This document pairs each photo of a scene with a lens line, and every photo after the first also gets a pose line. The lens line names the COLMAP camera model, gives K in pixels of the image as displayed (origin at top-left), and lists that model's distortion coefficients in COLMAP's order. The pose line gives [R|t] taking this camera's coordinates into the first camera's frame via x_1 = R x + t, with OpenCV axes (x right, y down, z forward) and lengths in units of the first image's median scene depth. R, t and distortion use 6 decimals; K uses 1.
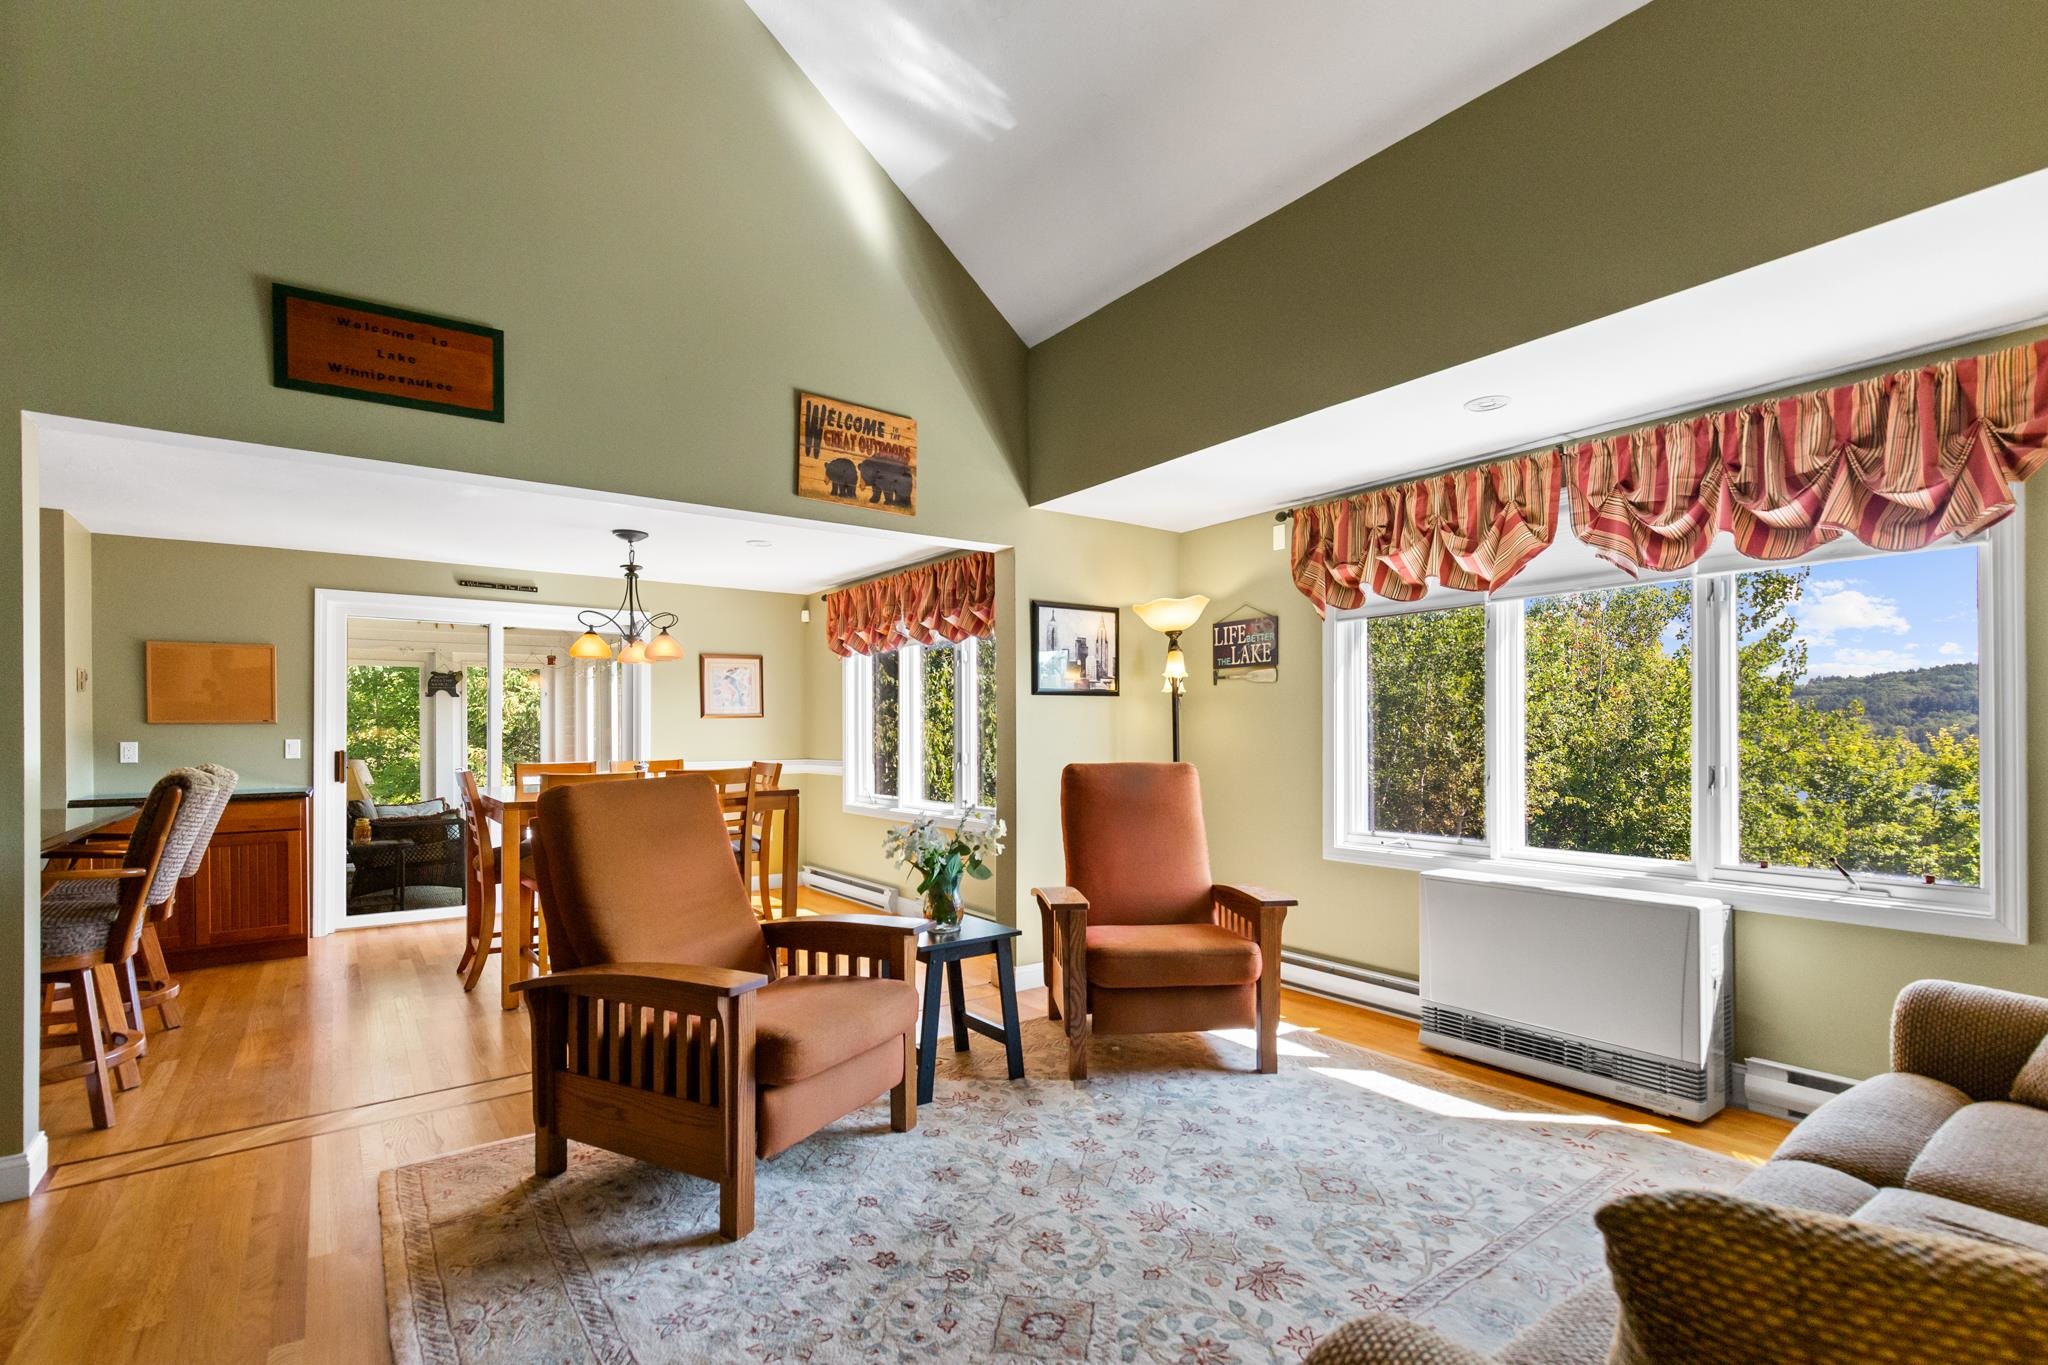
lens RADIAL K [[946.5, 0, 1040.9], [0, 946.5, 727.1], [0, 0, 1]] dist [0.003331, -0.000254]
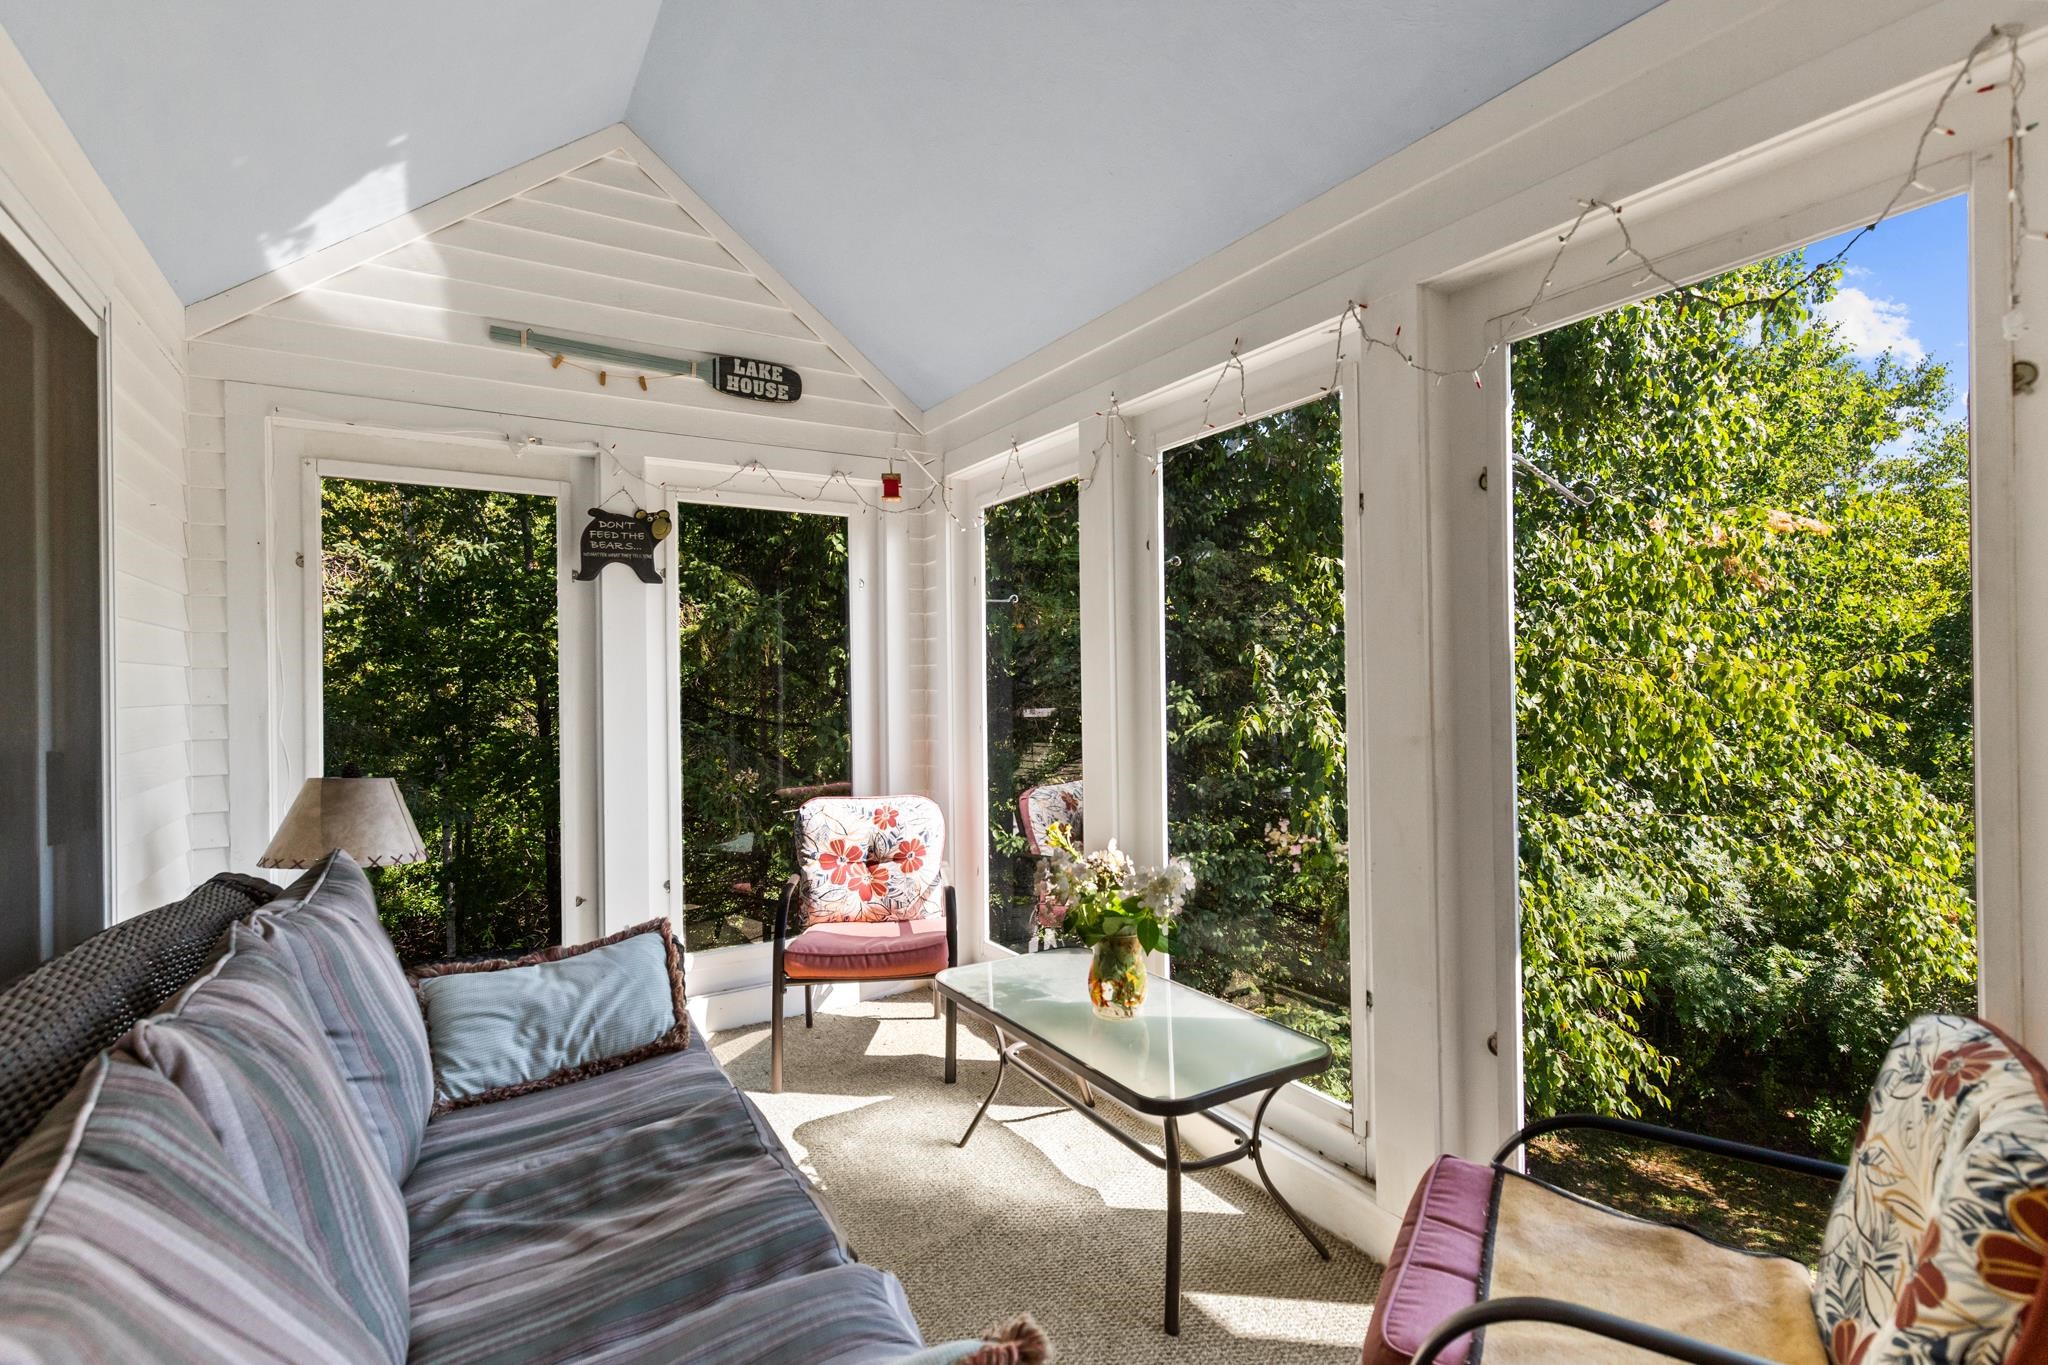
lens RADIAL K [[962.1, 0, 1024.0], [0, 962.1, 682.5], [0, 0, 1]] dist [-0.000893, -0.000168]
pose [[0.996064, -0.005322, -0.088478, -1.101756], [0.005534, 0.999982, 0.002144, 0.013697], [0.088465, -0.002625, 0.996076, 1.608504]]
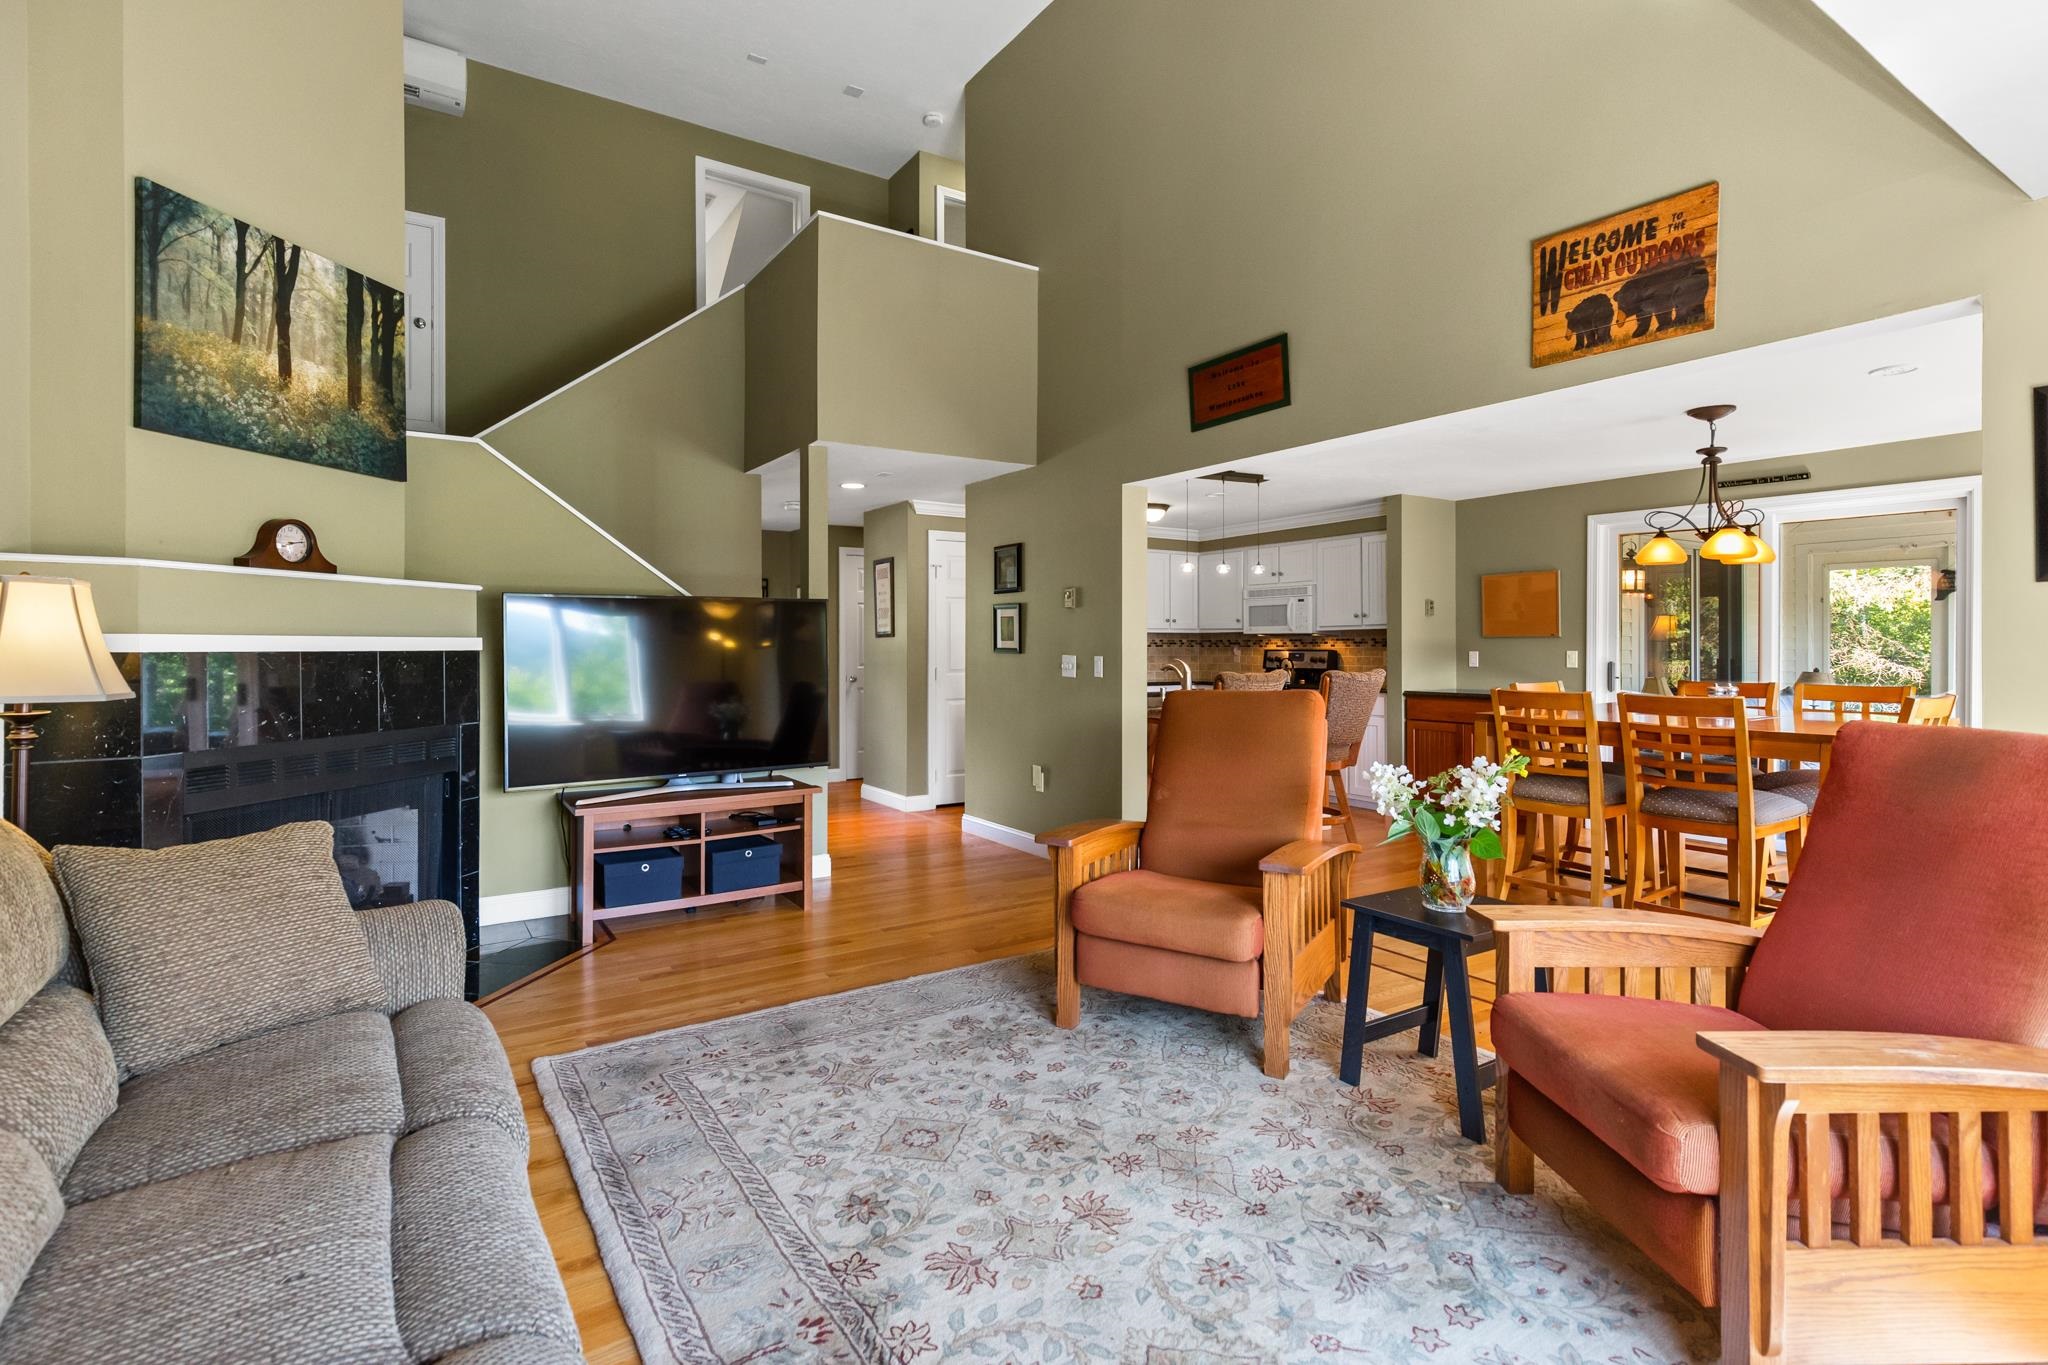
lens RADIAL K [[970.2, 0, 1013.9], [0, 970.2, 642.9], [0, 0, 1]] dist [0.003183, -0.000171]
pose [[-0.064543, 0.005728, -0.997899, 0.624175], [0.006075, 0.999967, 0.005347, -0.010674], [0.997896, -0.005717, -0.064575, 0.598583]]
